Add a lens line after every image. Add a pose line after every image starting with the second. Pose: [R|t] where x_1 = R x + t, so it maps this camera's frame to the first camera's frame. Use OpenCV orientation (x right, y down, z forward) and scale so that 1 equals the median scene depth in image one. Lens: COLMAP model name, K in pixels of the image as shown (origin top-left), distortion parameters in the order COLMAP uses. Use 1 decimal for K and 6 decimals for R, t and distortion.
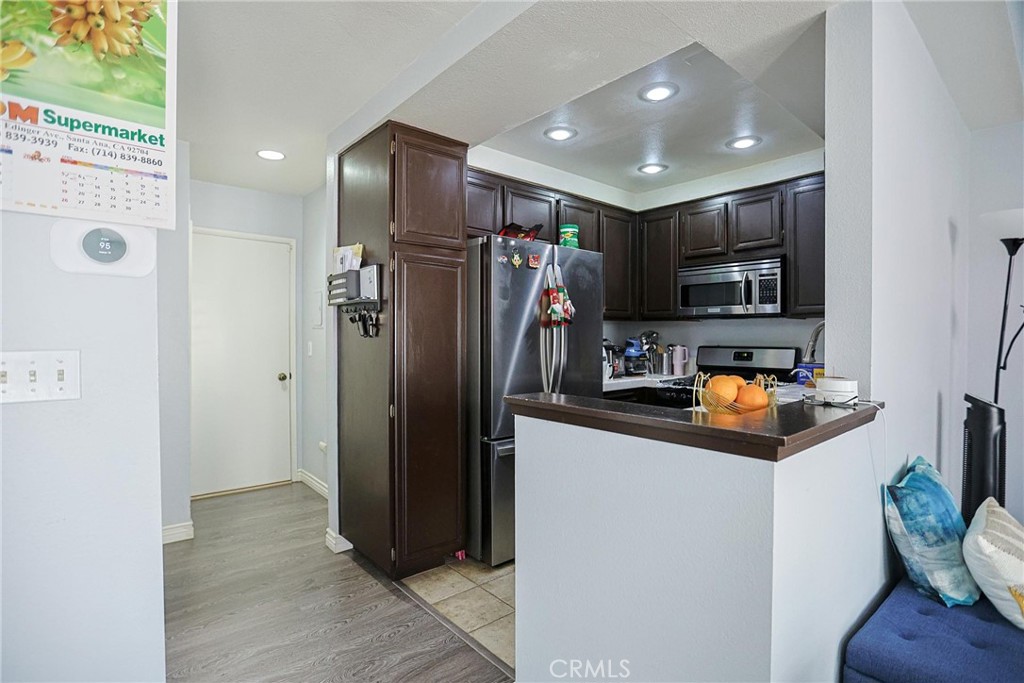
lens RADIAL K [[500.3, 0, 519.0], [0, 500.3, 342.6], [0, 0, 1]] dist [-0.042753, 0.014250]
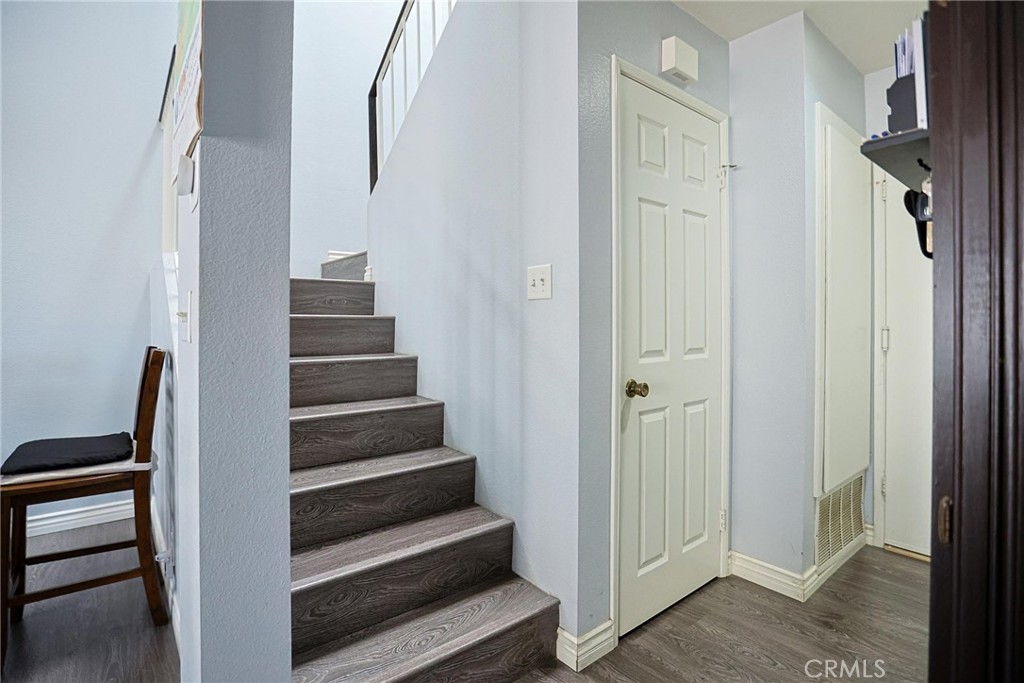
lens RADIAL K [[500.3, 0, 486.1], [0, 500.3, 314.8], [0, 0, 1]] dist [-0.042753, 0.014250]
pose [[-0.042721, -0.009926, -0.999038, 0.017116], [-0.014481, 0.999852, -0.009314, 0.026853], [0.998982, 0.014069, -0.042858, 0.685372]]
